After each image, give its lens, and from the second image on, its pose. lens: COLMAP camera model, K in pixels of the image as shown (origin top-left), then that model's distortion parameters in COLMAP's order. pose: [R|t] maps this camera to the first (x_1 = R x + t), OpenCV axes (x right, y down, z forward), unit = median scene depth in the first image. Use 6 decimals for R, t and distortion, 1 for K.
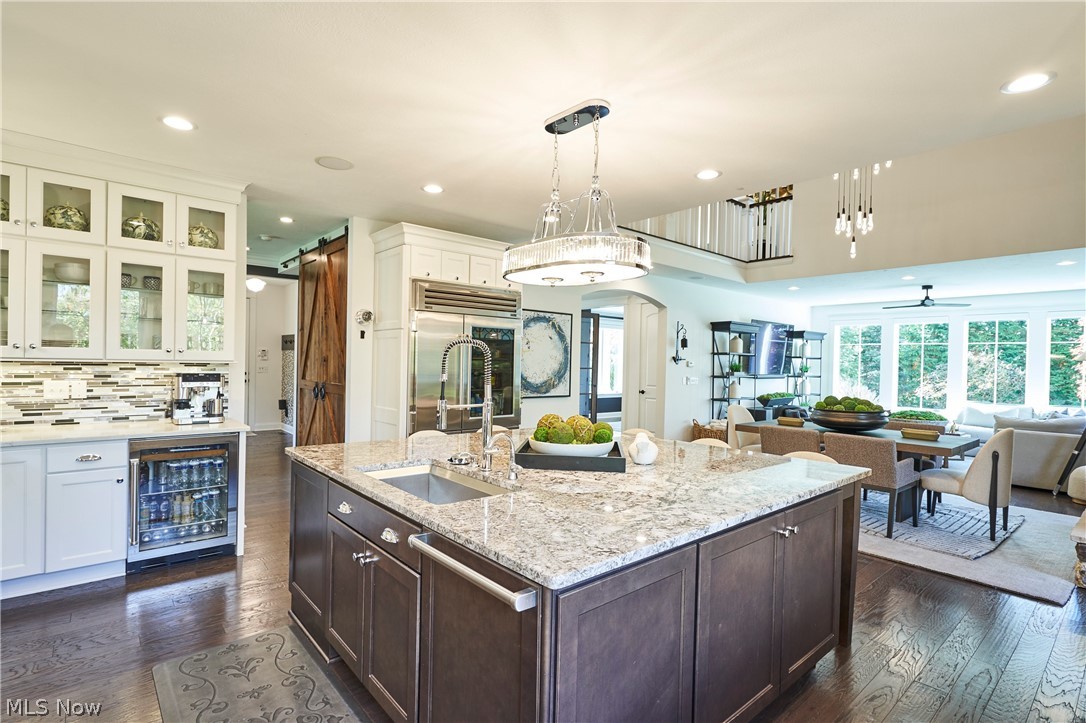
lens RADIAL K [[521.8, 0, 543.0], [0, 521.8, 361.5], [0, 0, 1]] dist [0.005166, 0.000487]
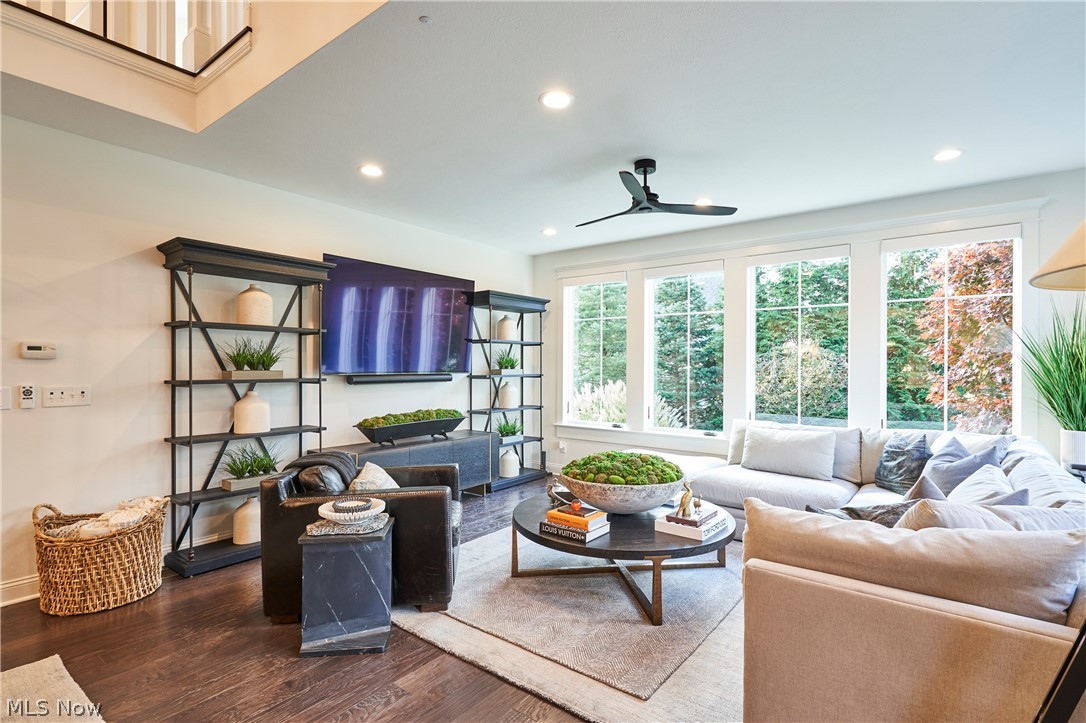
lens RADIAL K [[509.3, 0, 534.3], [0, 509.3, 365.5], [0, 0, 1]] dist [-0.003931, 0.000145]
pose [[0.983637, -0.018906, 0.179167, 0.446649], [0.018243, 0.999819, 0.005348, 0.014881], [-0.179235, -0.001991, 0.983804, 0.477629]]
